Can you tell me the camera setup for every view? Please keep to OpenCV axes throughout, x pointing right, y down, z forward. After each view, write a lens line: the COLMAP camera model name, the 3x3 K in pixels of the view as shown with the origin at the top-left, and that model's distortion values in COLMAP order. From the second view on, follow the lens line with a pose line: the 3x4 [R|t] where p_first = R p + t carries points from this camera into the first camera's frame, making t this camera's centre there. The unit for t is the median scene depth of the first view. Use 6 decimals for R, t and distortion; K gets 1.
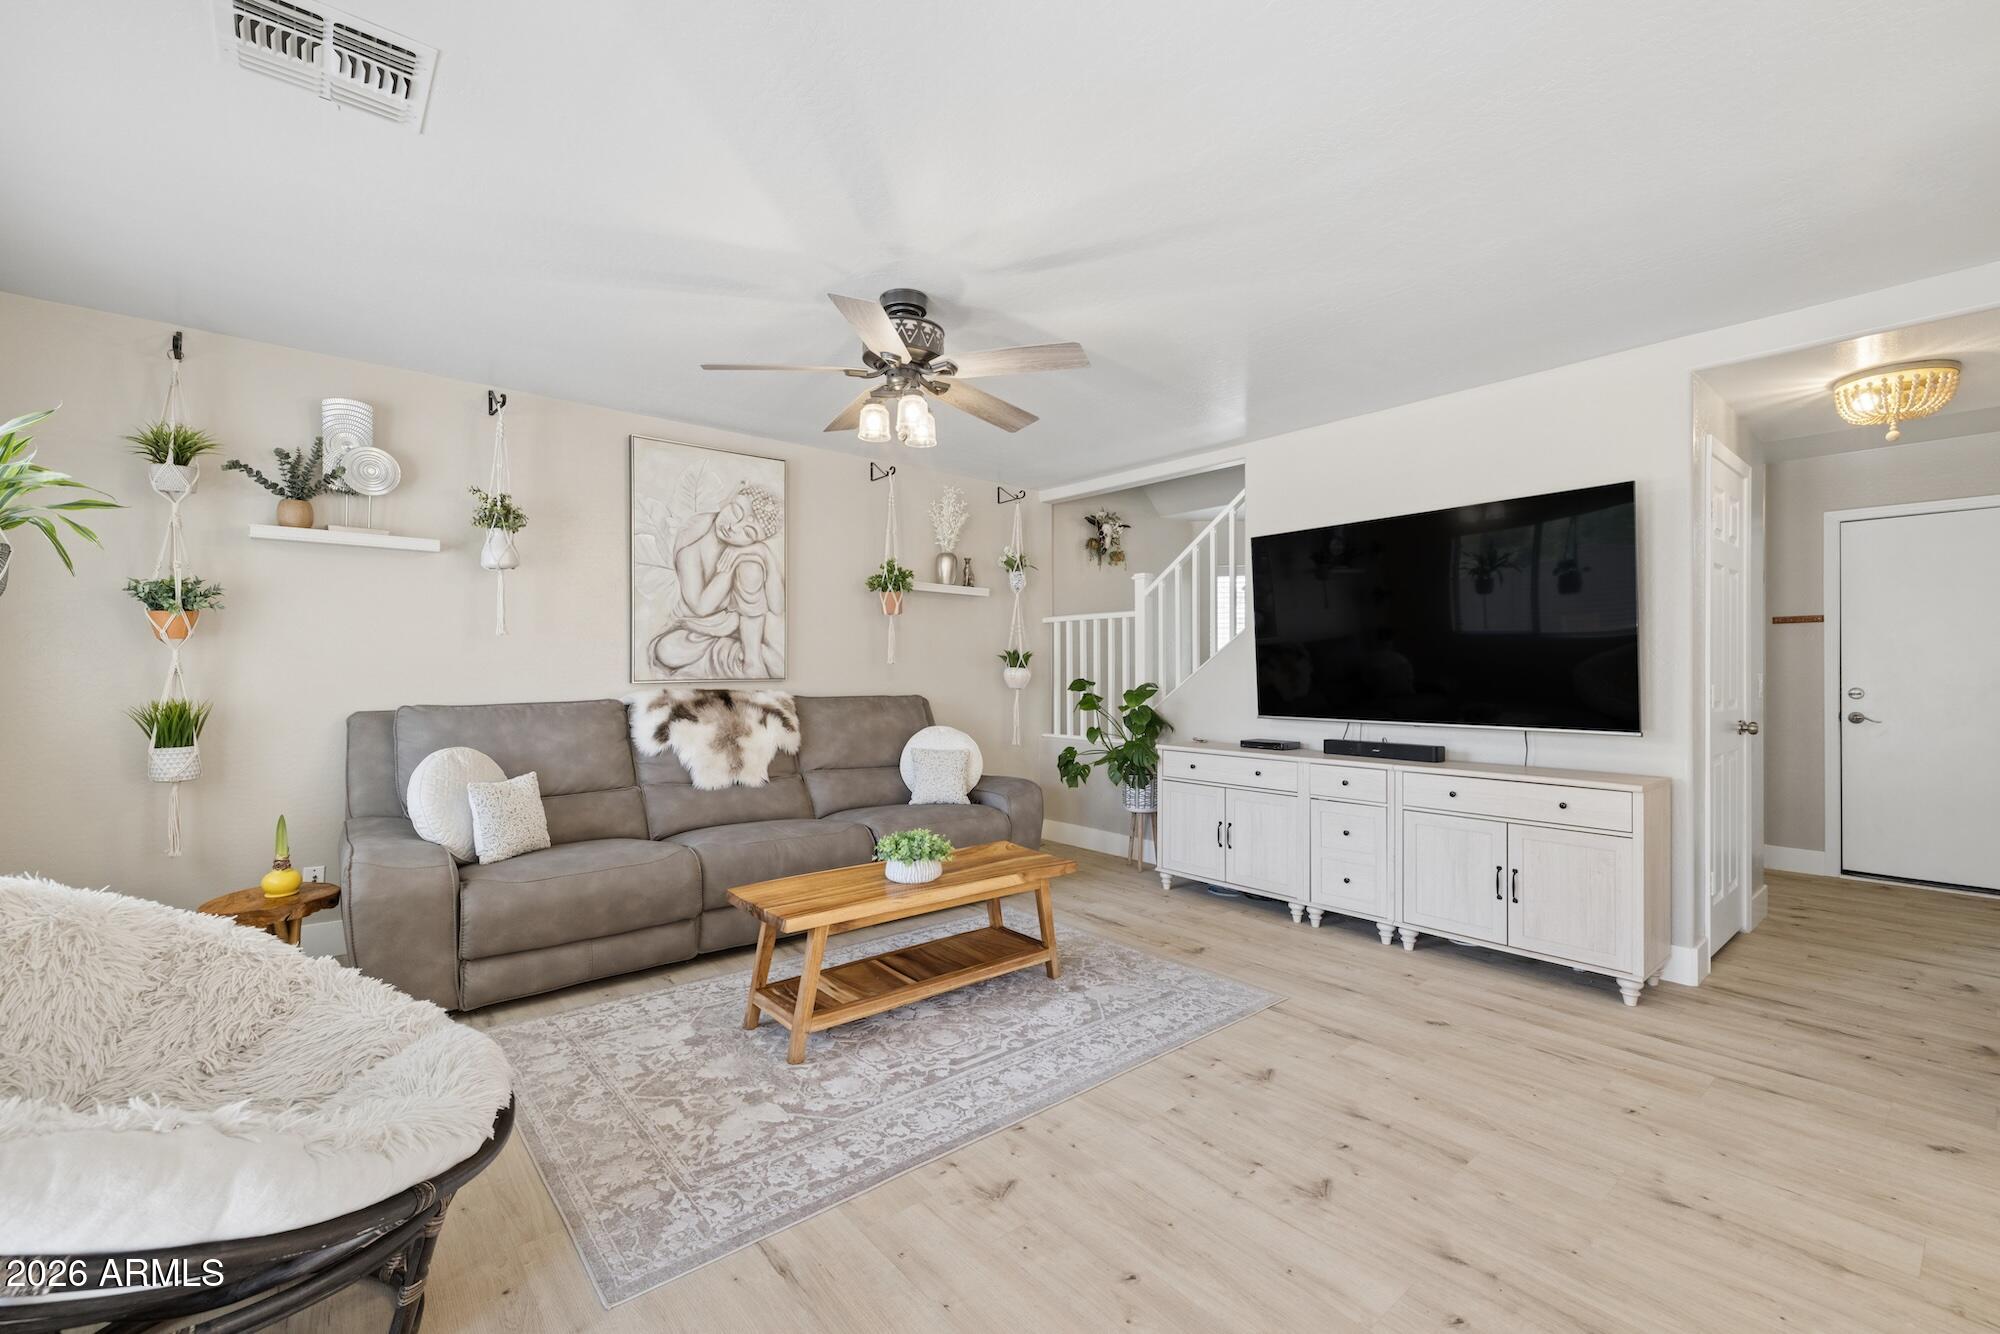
lens RADIAL K [[838.9, 0, 988.7], [0, 838.9, 679.0], [0, 0, 1]] dist [-0.000628, 0.000324]
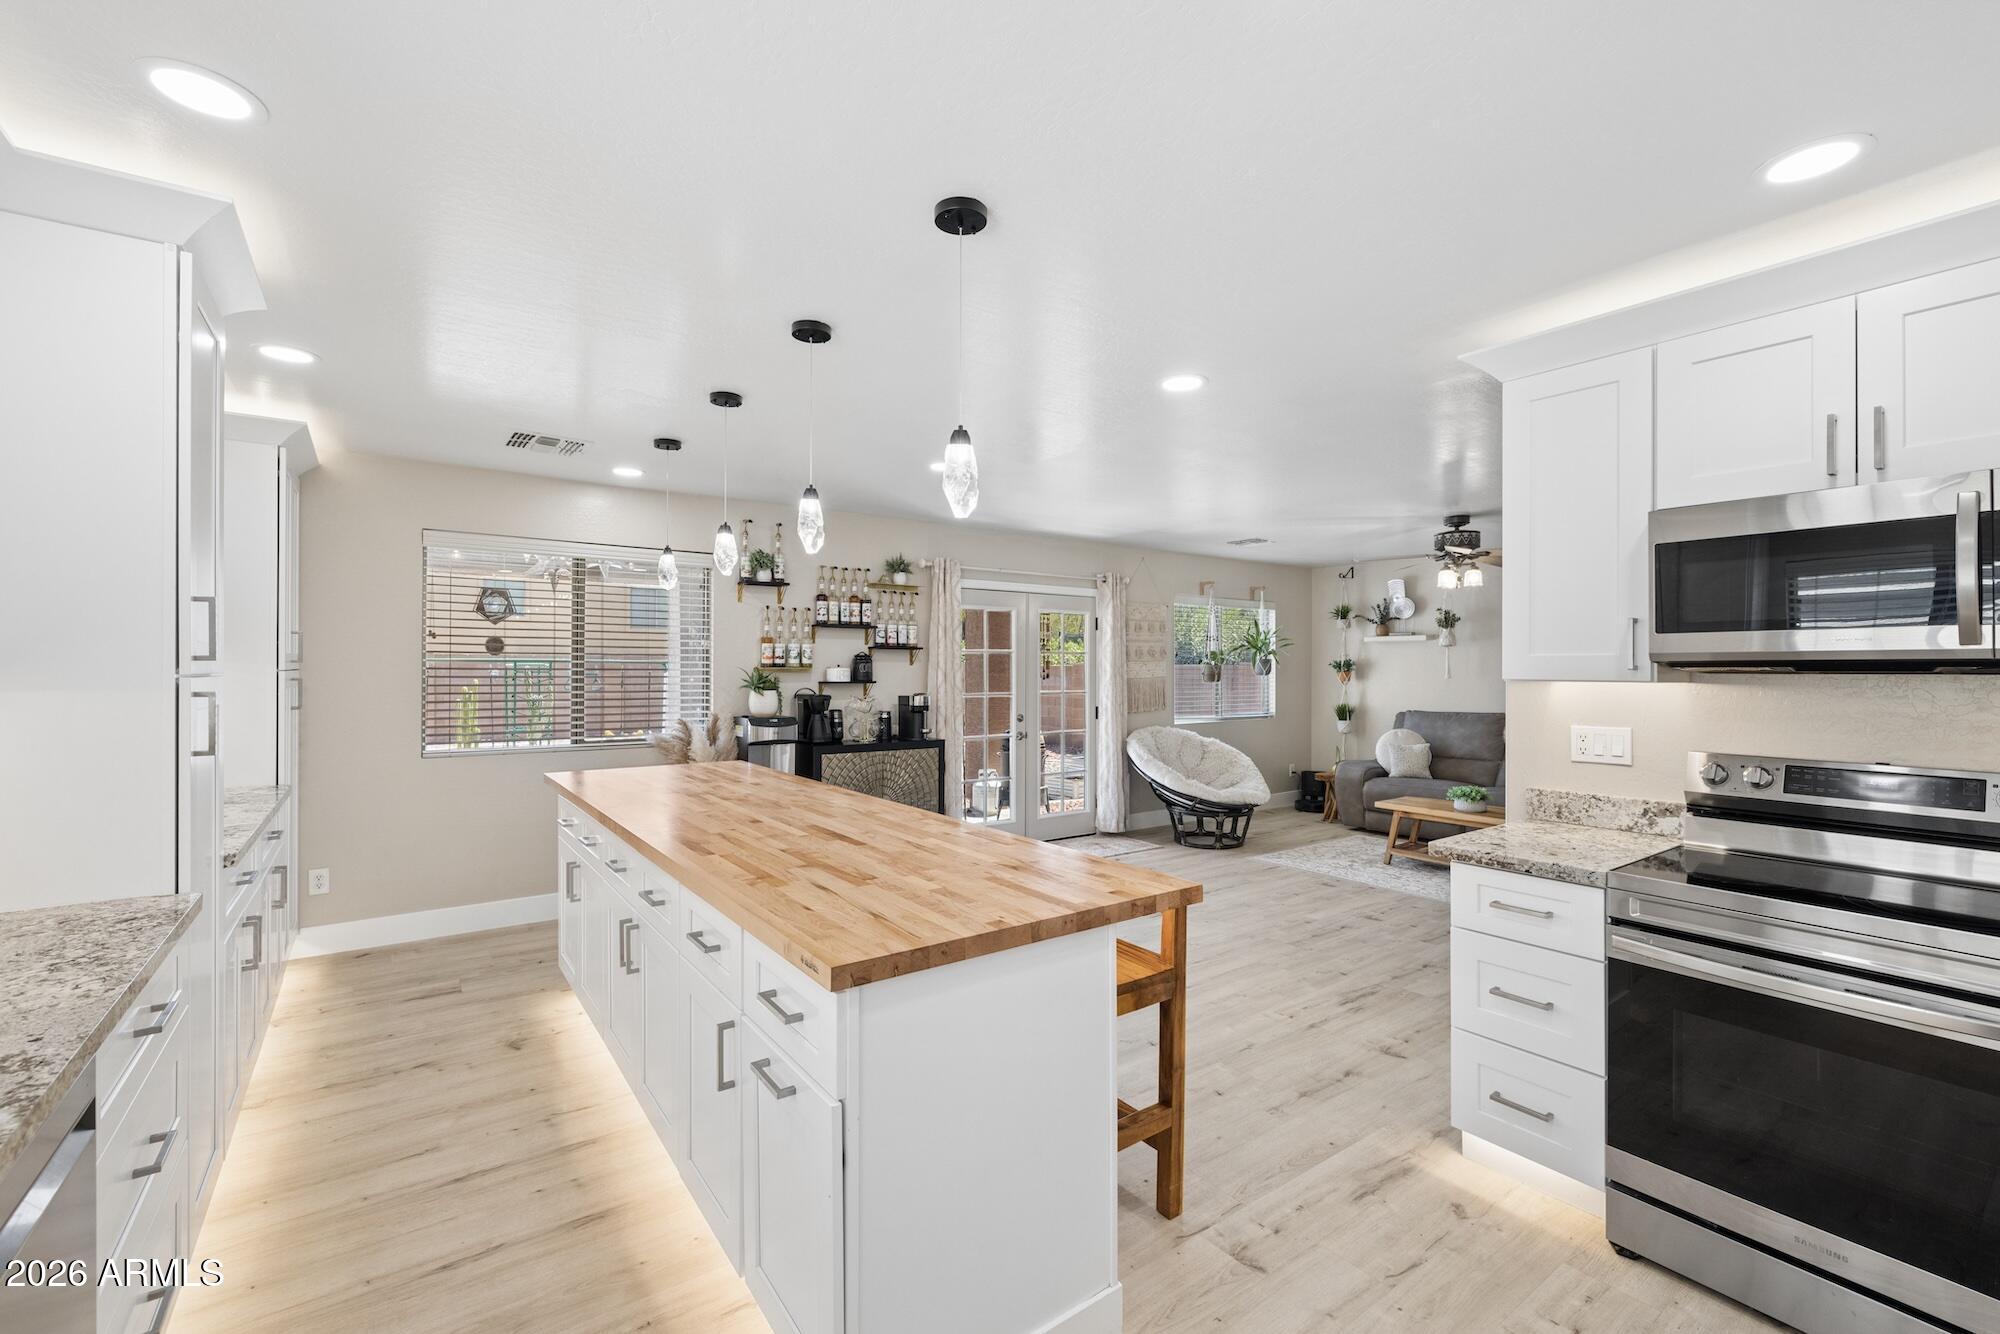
lens RADIAL K [[838.9, 0, 989.5], [0, 838.9, 663.6], [0, 0, 1]] dist [-0.000628, 0.000324]
pose [[-0.065019, -0.008003, -0.997852, 1.505559], [-0.011632, 0.999906, -0.007262, -0.059531], [0.997816, 0.011135, -0.065106, 0.010465]]
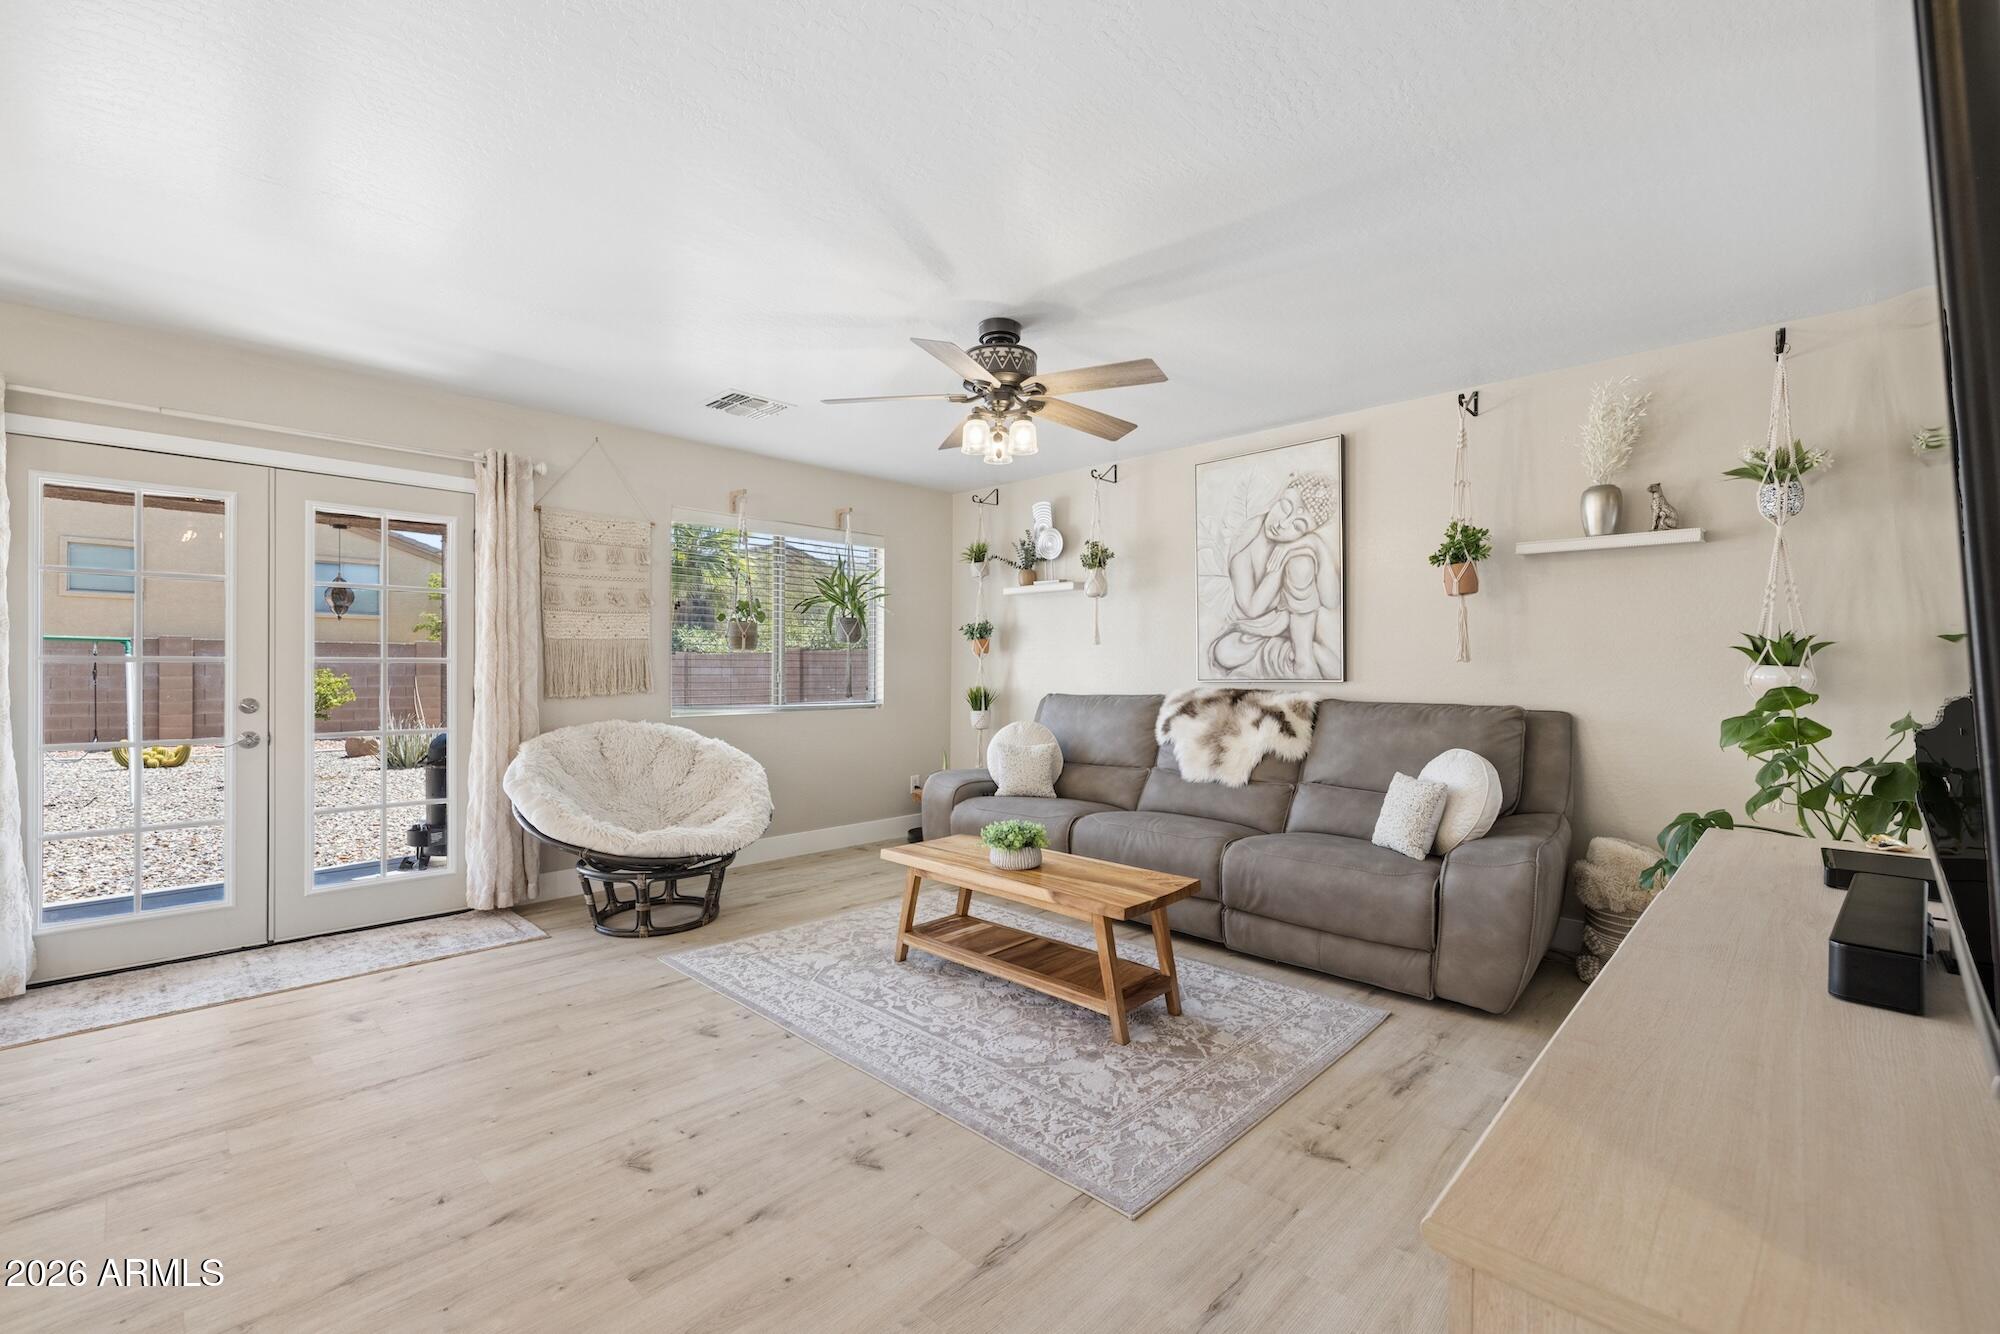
lens RADIAL K [[838.9, 0, 1002.4], [0, 838.9, 682.9], [0, 0, 1]] dist [-0.000628, 0.000324]
pose [[0.110291, 0.012299, -0.993823, 0.751251], [-0.011431, 0.999873, 0.011106, -0.003722], [0.993834, 0.010135, 0.110418, 0.676782]]
